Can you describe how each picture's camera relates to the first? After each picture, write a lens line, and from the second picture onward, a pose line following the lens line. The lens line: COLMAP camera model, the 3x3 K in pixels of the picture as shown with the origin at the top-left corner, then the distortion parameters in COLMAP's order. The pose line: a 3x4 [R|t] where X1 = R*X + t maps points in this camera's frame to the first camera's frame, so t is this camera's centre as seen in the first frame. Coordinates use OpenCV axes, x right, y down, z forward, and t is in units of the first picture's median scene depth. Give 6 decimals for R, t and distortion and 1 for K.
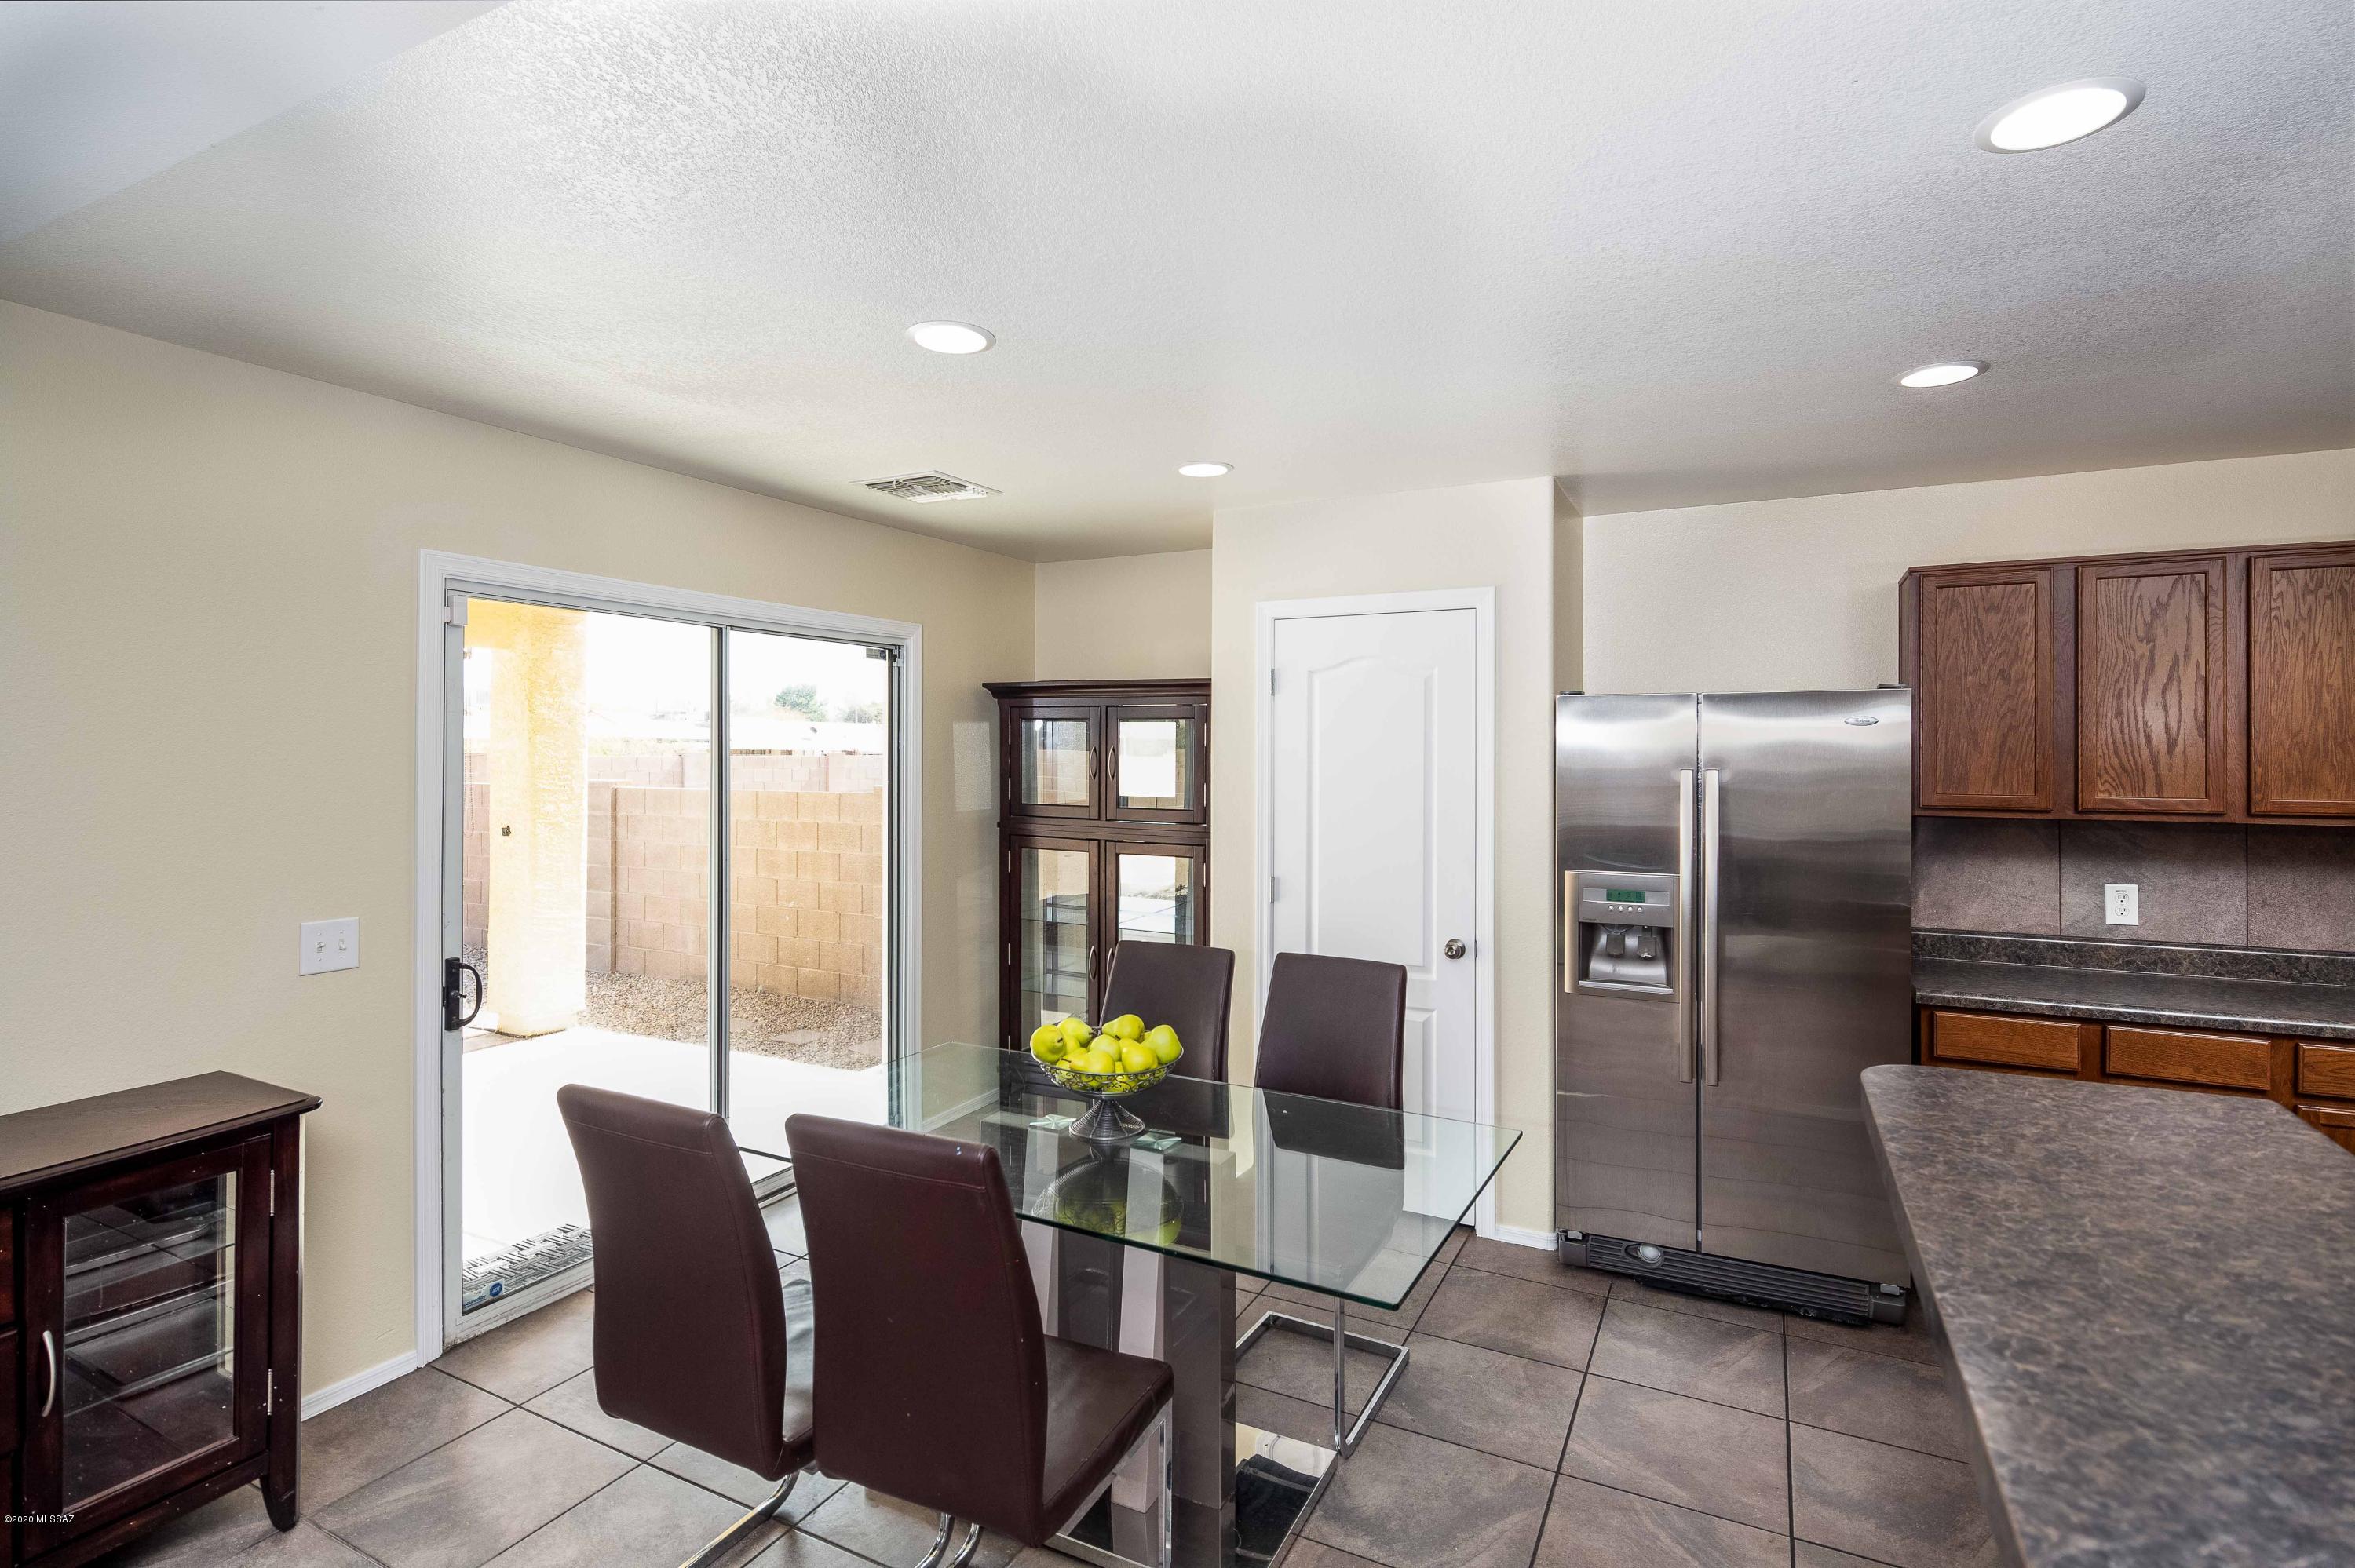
lens RADIAL K [[1133.2, 0, 1177.3], [0, 1133.2, 767.5], [0, 0, 1]] dist [0.000857, -0.000478]
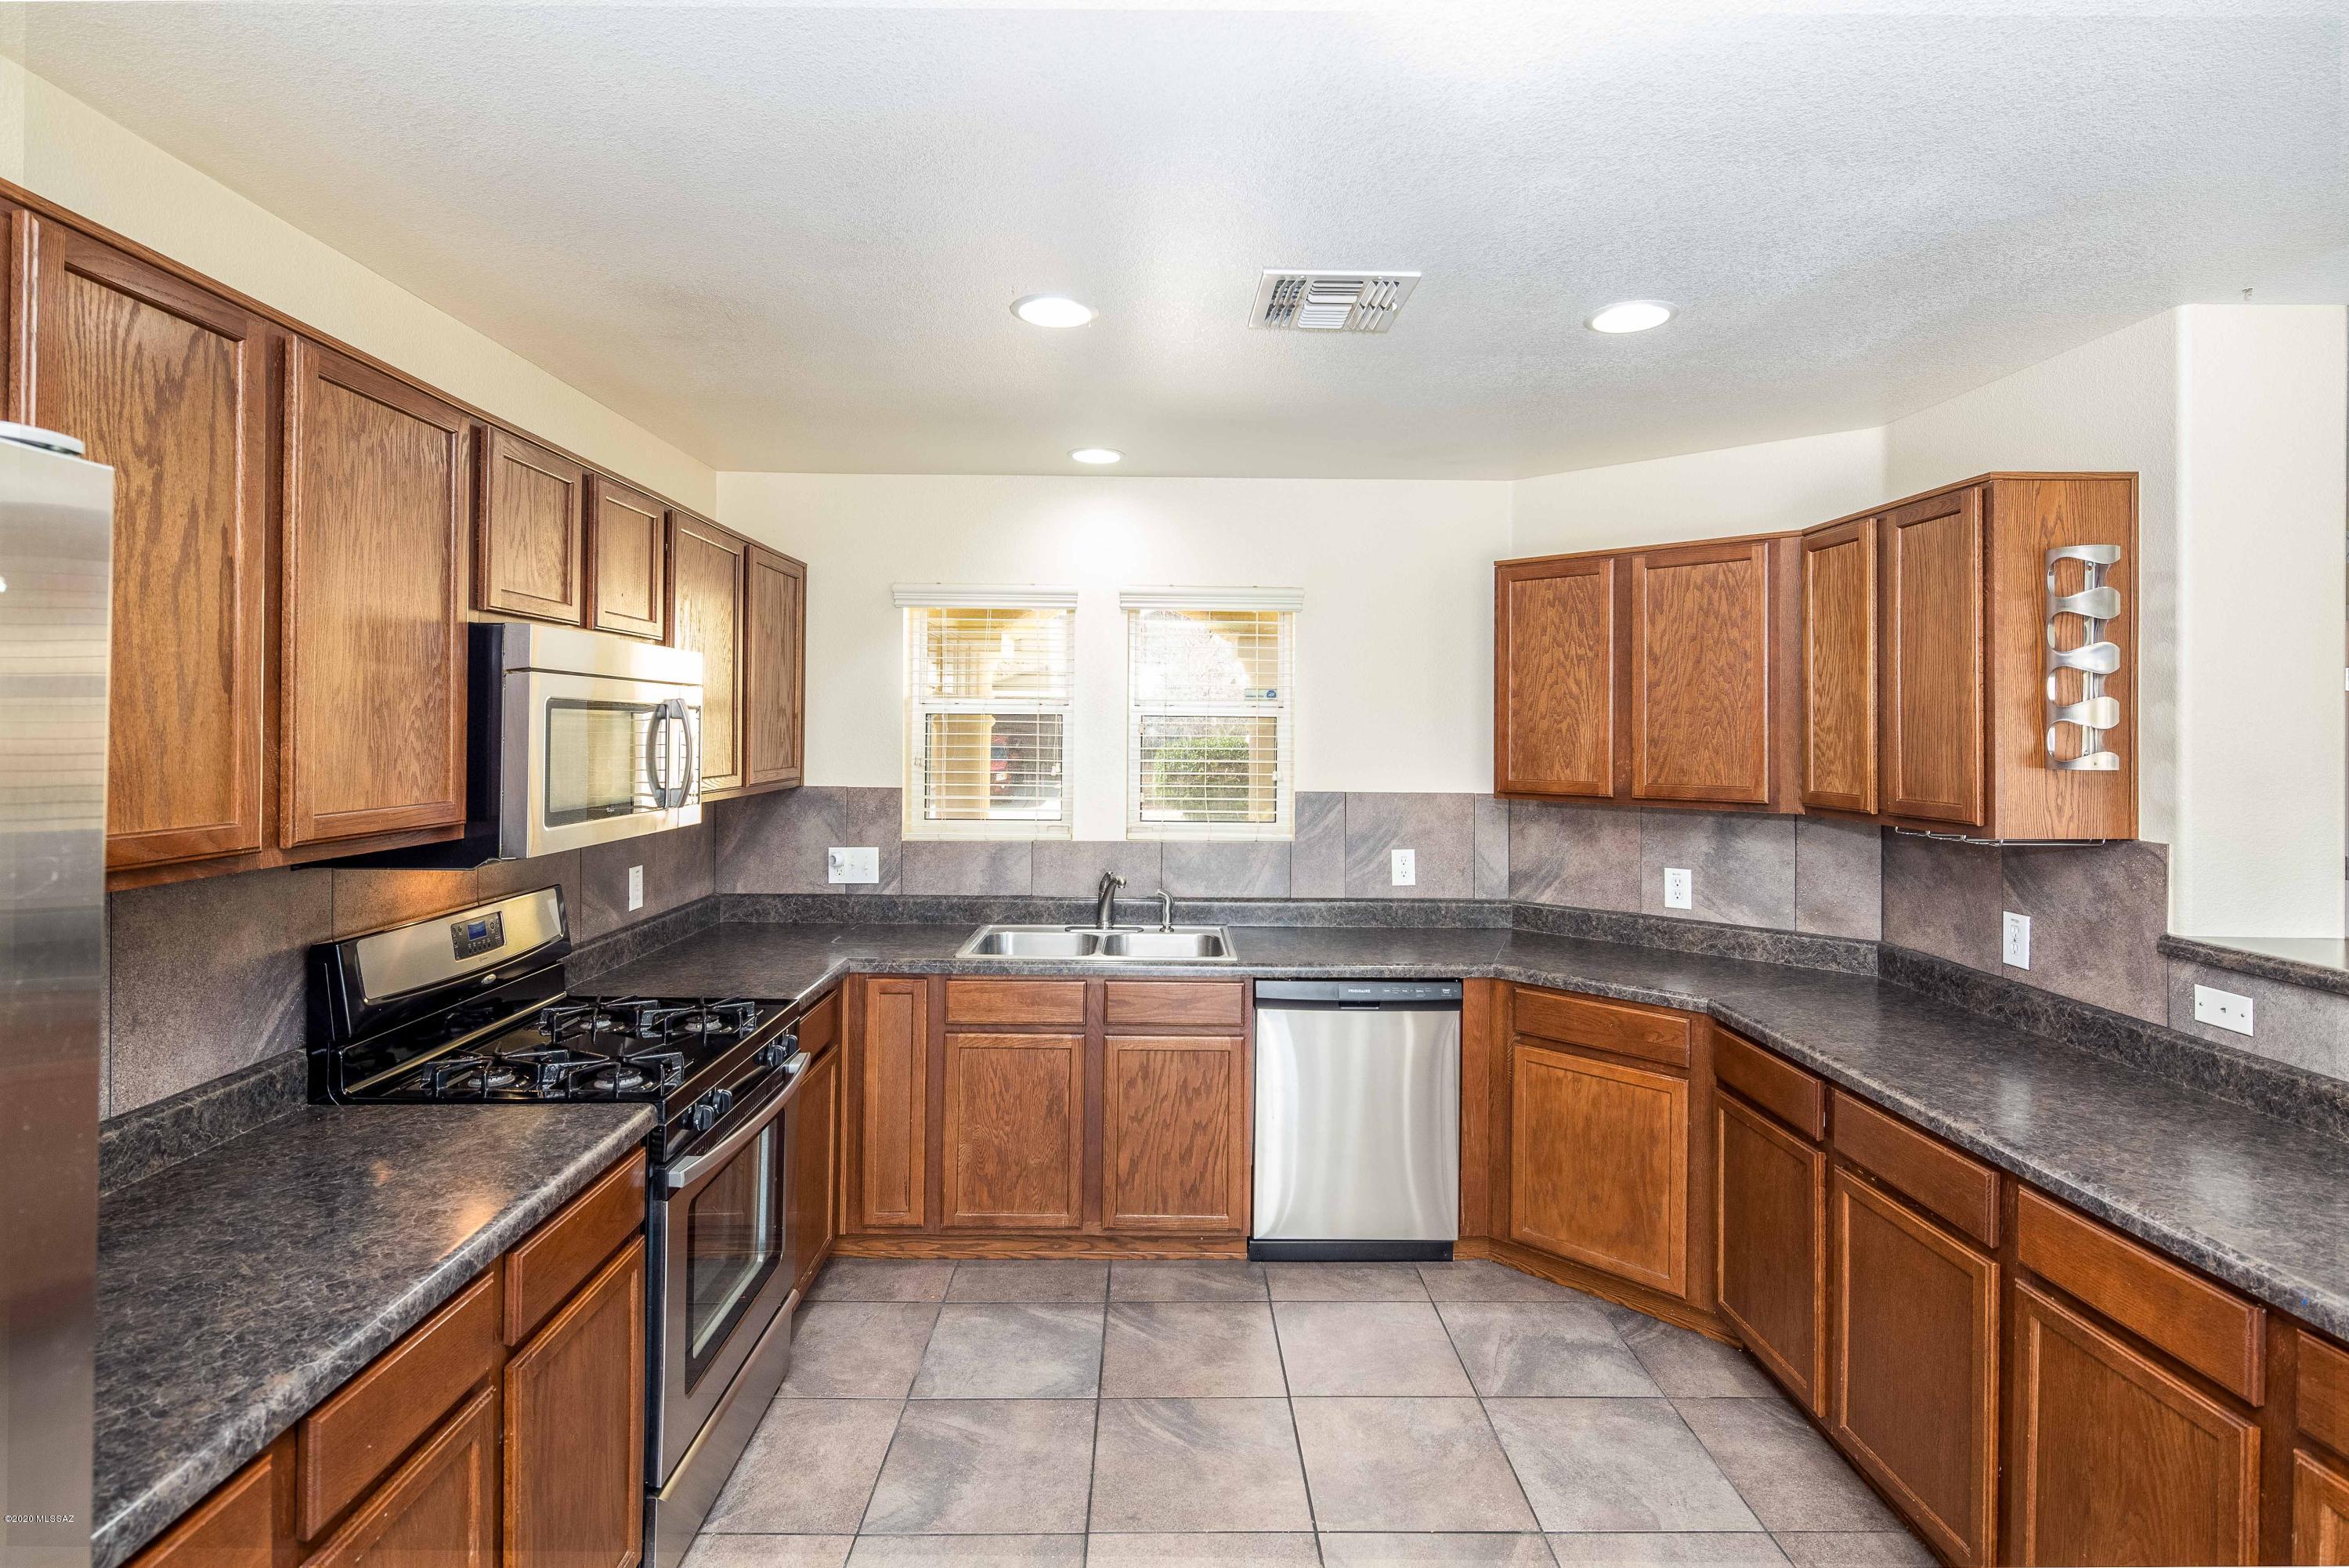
lens RADIAL K [[1133.2, 0, 1172.5], [0, 1133.2, 724.0], [0, 0, 1]] dist [-0.000187, 0.000075]
pose [[-0.474577, -0.000764, 0.880214, 0.302489], [0.002499, 0.999994, 0.002215, -0.013371], [-0.880210, 0.003250, -0.474573, 0.853075]]
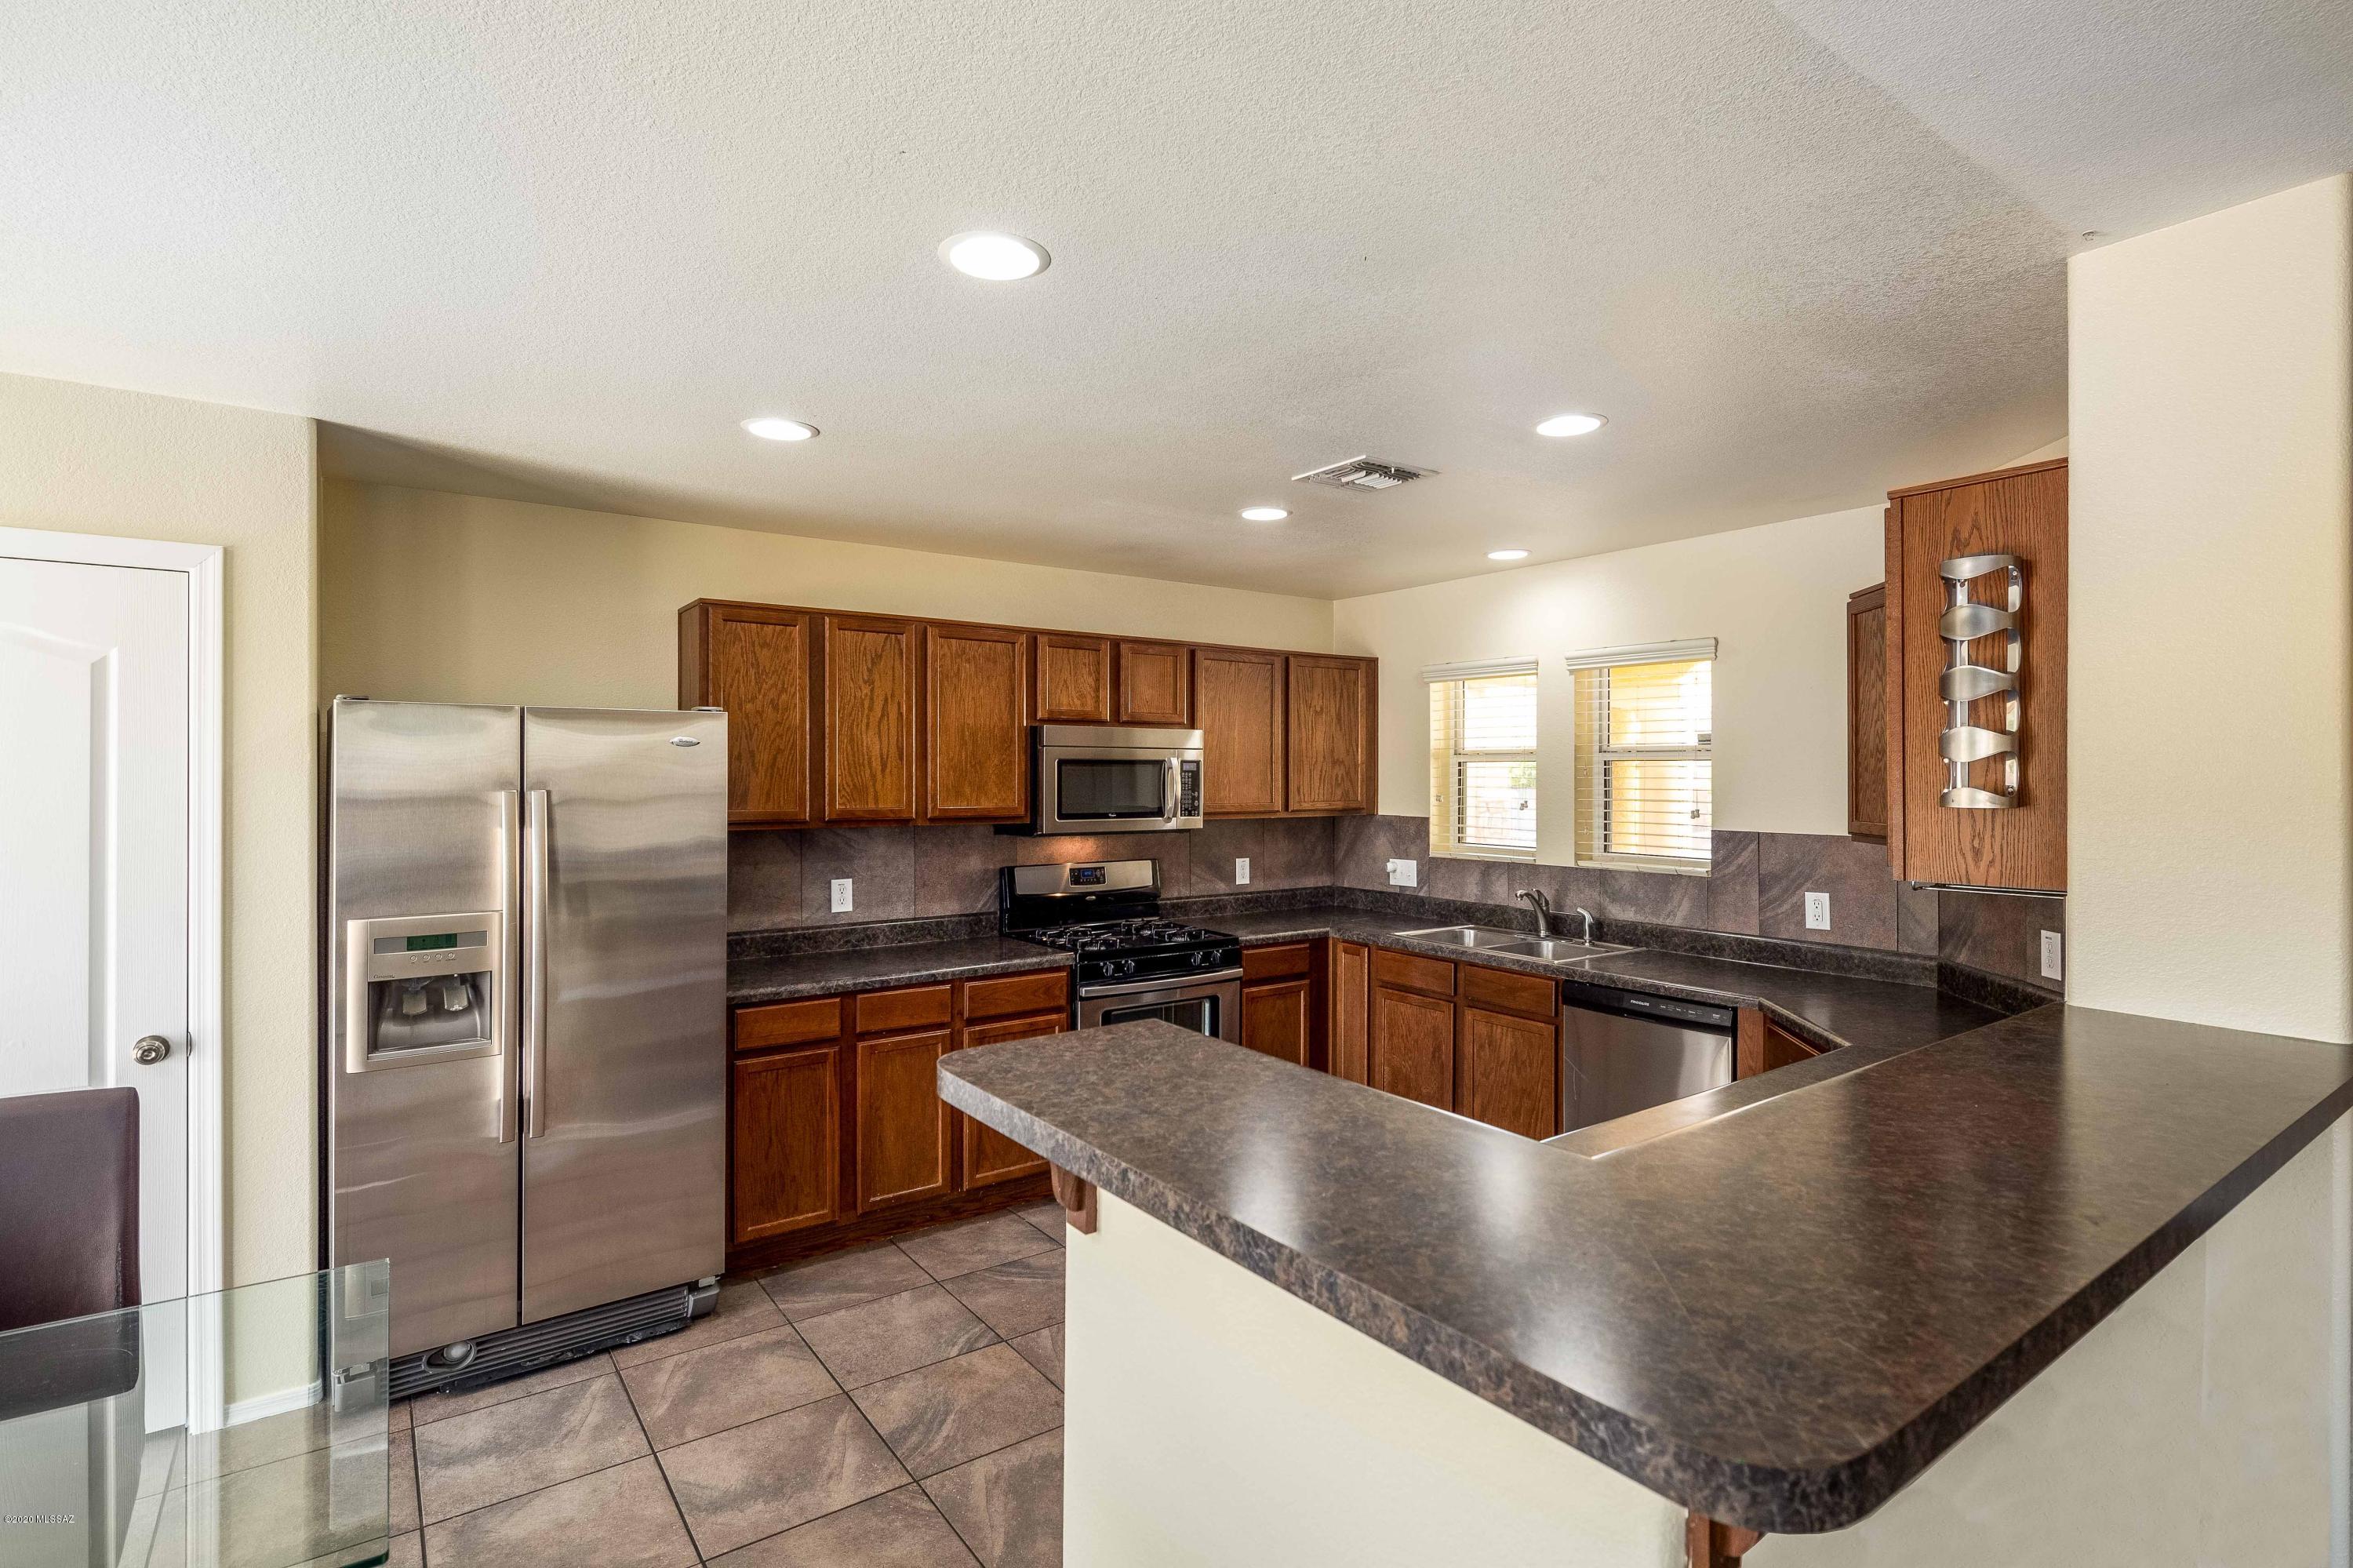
lens RADIAL K [[1135.7, 0, 1176.5], [0, 1135.7, 784.0], [0, 0, 1]] dist [0.001667, 0.000503]
pose [[0.450146, -0.008629, 0.892913, -0.114018], [0.010283, 0.999937, 0.004480, -0.002414], [-0.892896, 0.007165, 0.450207, 0.128193]]
